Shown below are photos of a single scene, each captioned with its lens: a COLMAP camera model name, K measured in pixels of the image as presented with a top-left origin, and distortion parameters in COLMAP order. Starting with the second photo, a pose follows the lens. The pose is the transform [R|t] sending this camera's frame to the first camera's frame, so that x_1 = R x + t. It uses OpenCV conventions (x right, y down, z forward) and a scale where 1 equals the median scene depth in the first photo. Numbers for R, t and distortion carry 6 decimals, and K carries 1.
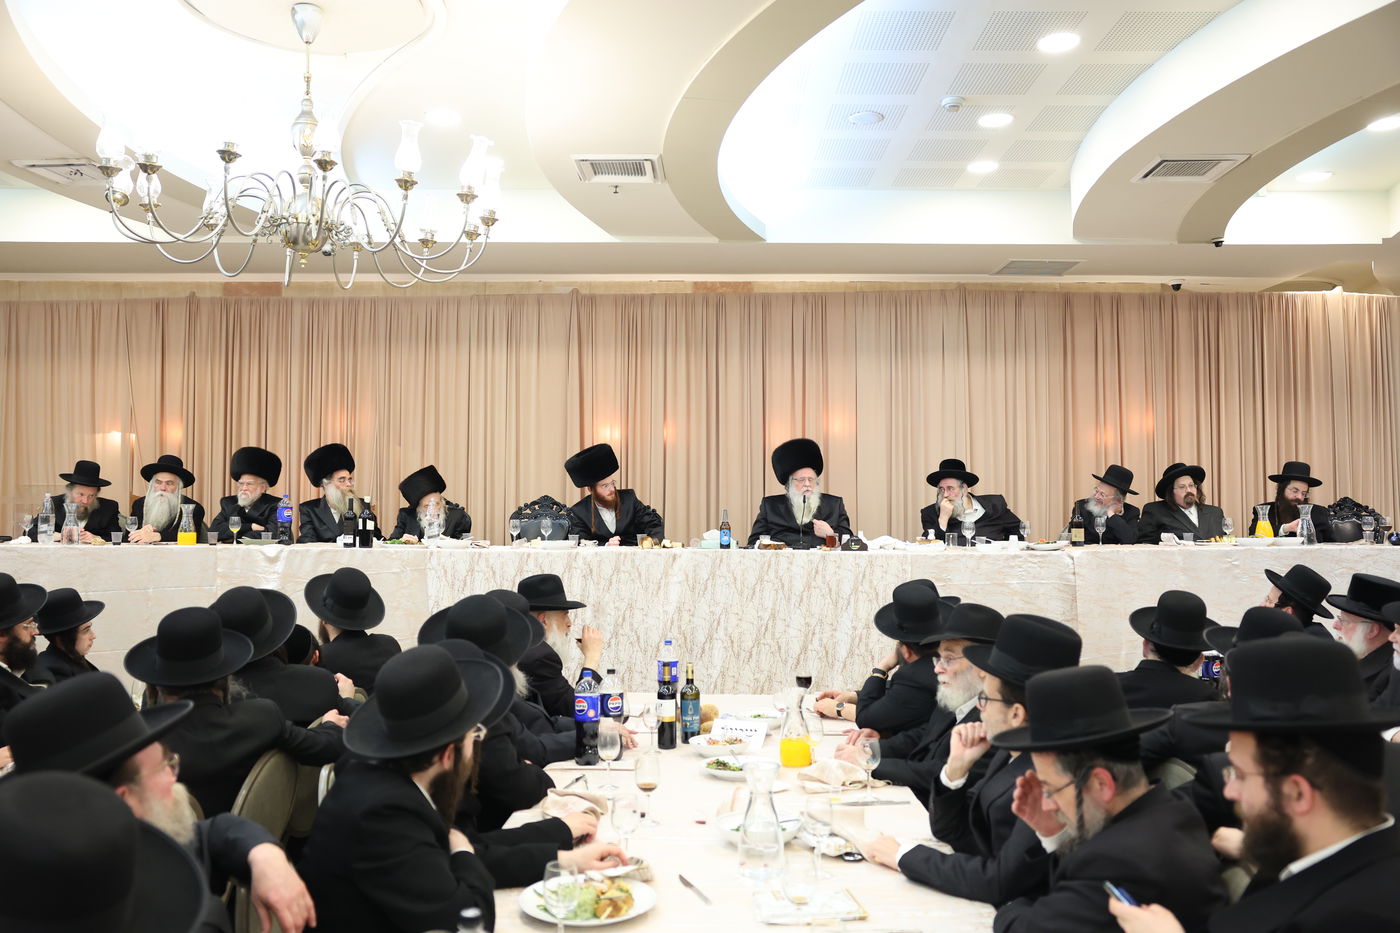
lens RADIAL K [[1141.4, 0, 700.0], [0, 1141.4, 466.5], [0, 0, 1]] dist [-0.073209, 0.108886]
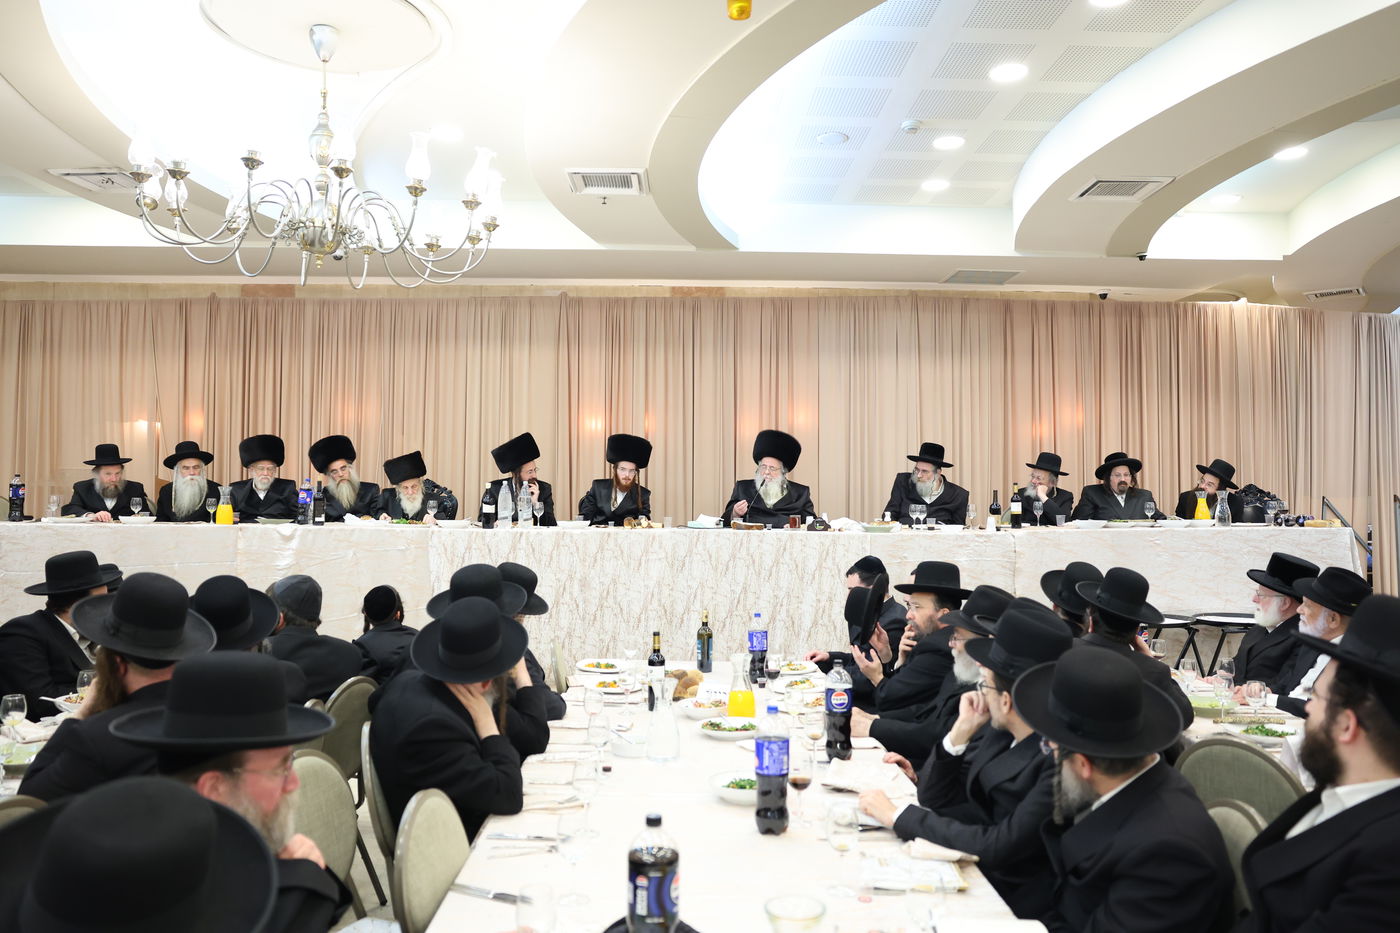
lens RADIAL K [[1024.5, 0, 700.0], [0, 1024.5, 466.5], [0, 0, 1]] dist [-0.099384, 0.104730]
pose [[0.999492, 0.004068, 0.031600, -0.009135], [-0.004393, 0.999938, 0.010212, 0.001528], [-0.031557, -0.010345, 0.999448, 0.011690]]
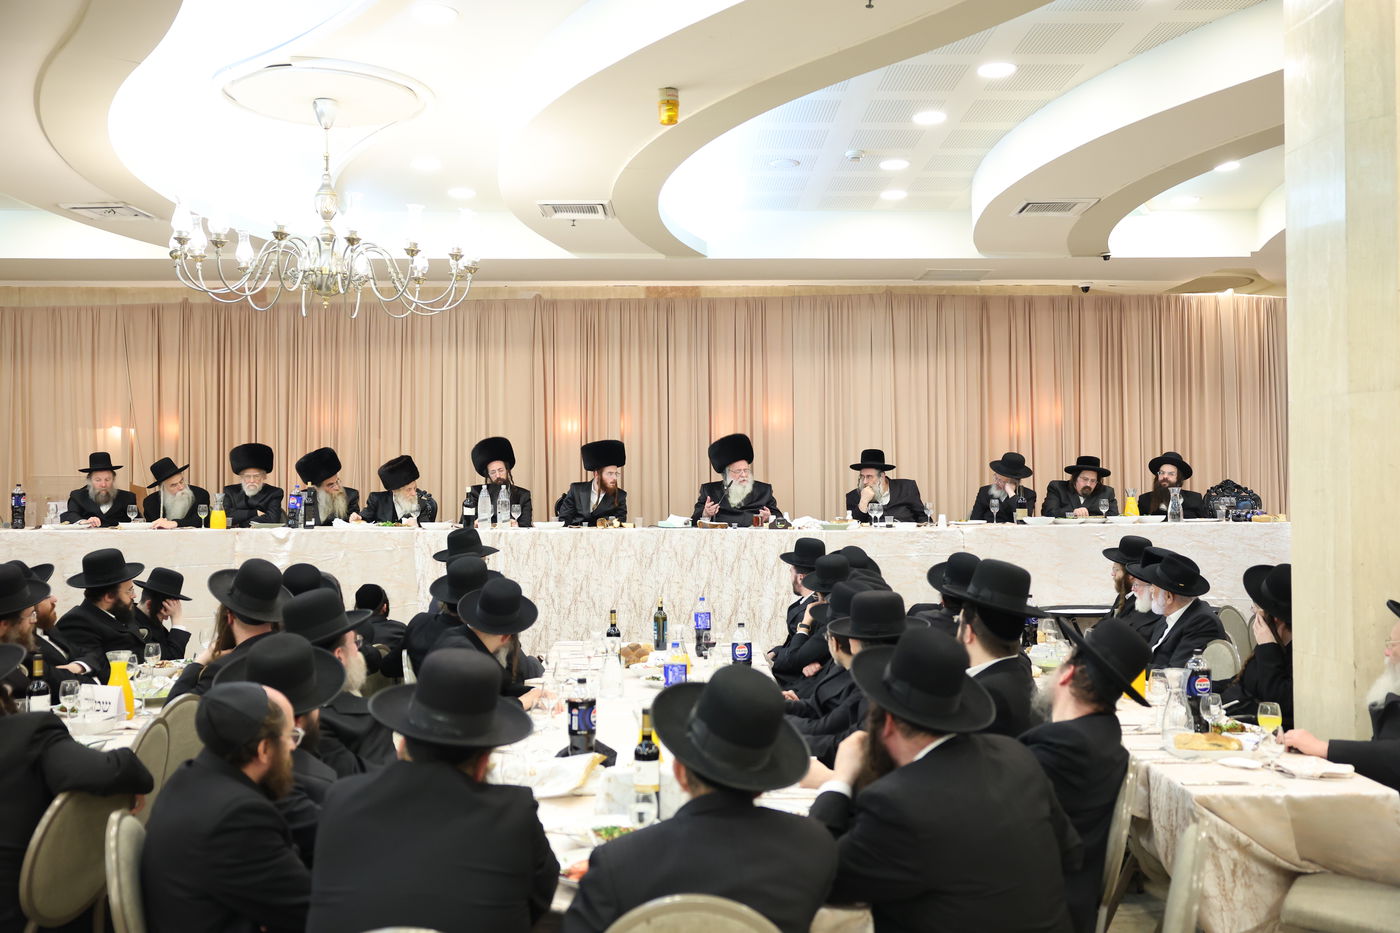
lens RADIAL K [[1292.4, 0, 700.0], [0, 1292.4, 466.5], [0, 0, 1]] dist [-0.011655, 0.006349]
pose [[0.999815, -0.006511, 0.018096, 0.024207], [0.006159, 0.999792, 0.019432, -0.013730], [-0.018218, -0.019317, 0.999647, -0.265717]]
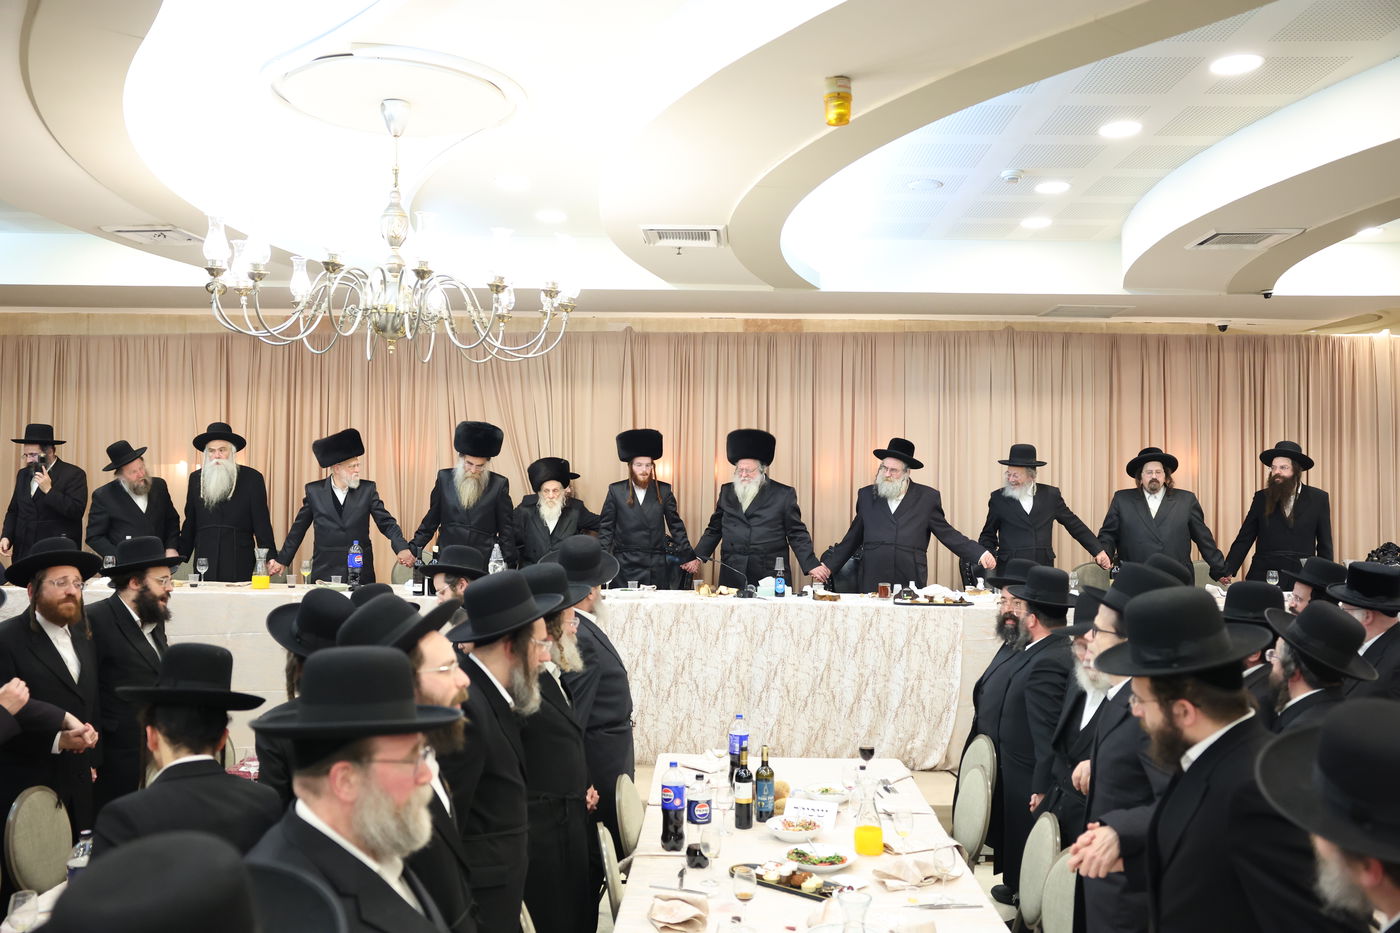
lens RADIAL K [[1147.4, 0, 700.0], [0, 1147.4, 466.5], [0, 0, 1]] dist [-0.071557, 0.111057]
pose [[0.999773, 0.008346, -0.019579, -0.025960], [-0.007918, 0.999730, 0.021858, -0.056294], [0.019756, -0.021698, 0.999569, -0.028186]]
